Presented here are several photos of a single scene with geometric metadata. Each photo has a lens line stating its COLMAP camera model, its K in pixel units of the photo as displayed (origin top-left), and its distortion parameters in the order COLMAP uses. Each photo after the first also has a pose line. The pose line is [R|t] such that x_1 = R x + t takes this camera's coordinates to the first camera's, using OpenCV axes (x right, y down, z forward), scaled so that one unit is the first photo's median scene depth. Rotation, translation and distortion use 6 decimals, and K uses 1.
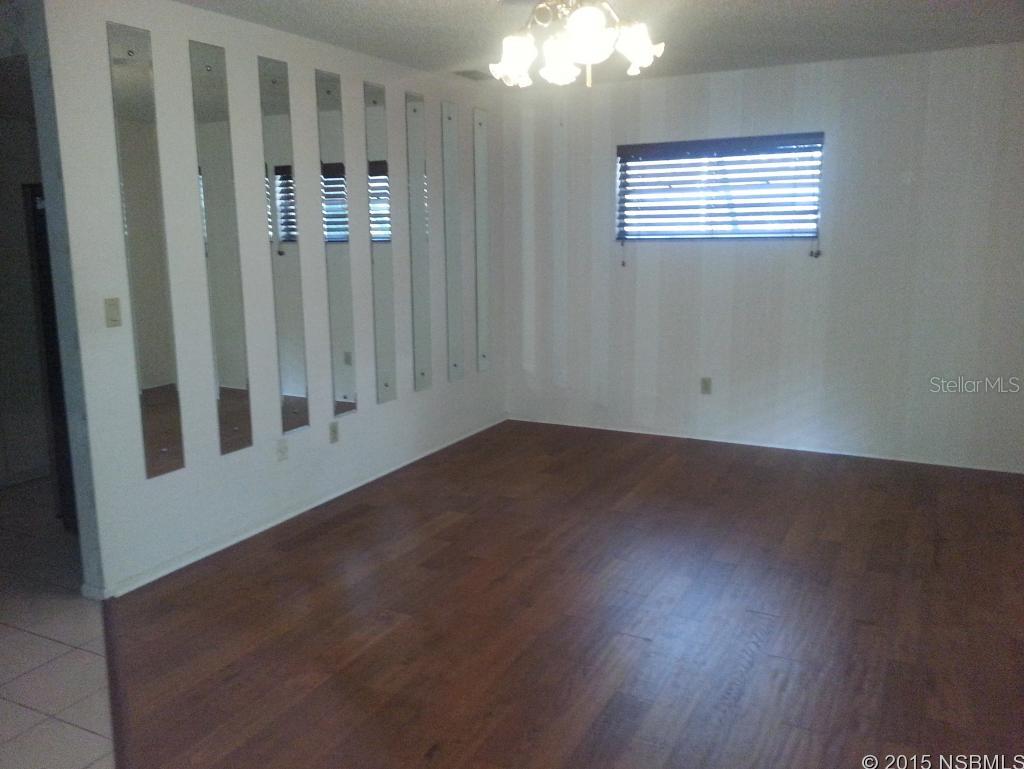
lens RADIAL K [[829.3, 0, 512.0], [0, 829.3, 384.5], [0, 0, 1]] dist [0.096866, -0.144492]
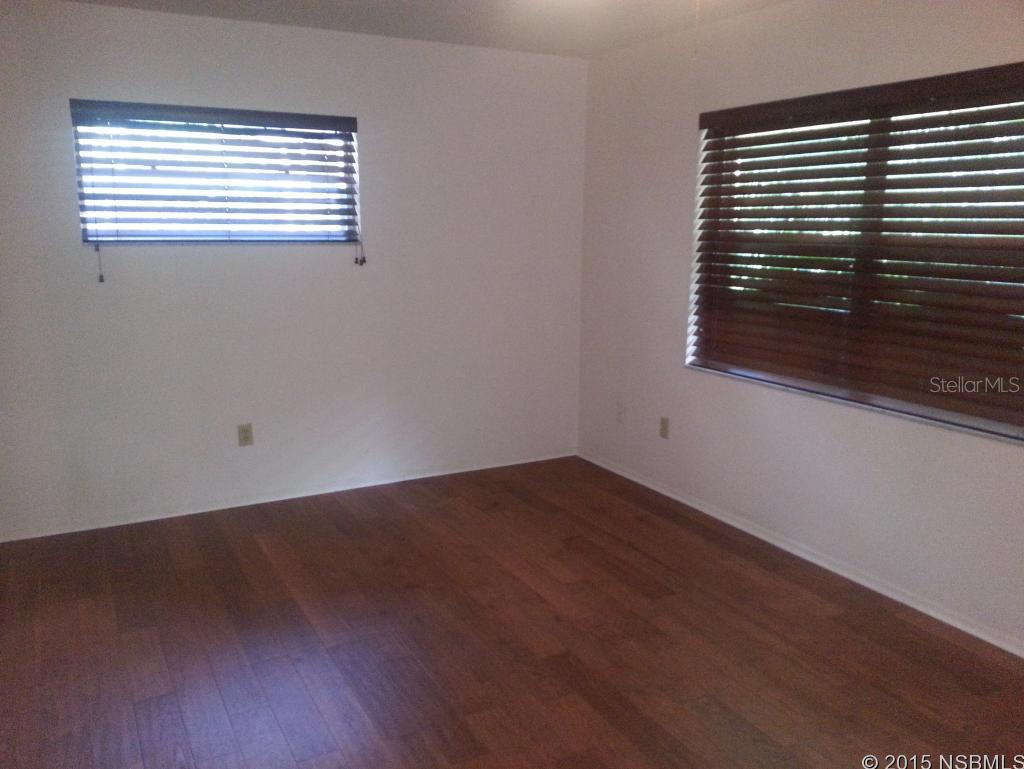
lens RADIAL K [[829.3, 0, 512.0], [0, 829.3, 384.5], [0, 0, 1]] dist [0.096866, -0.144492]
pose [[0.572187, -0.141059, 0.807901, -0.239405], [0.140270, 0.987414, 0.073056, -0.065698], [-0.808039, 0.071523, 0.584772, 0.353625]]
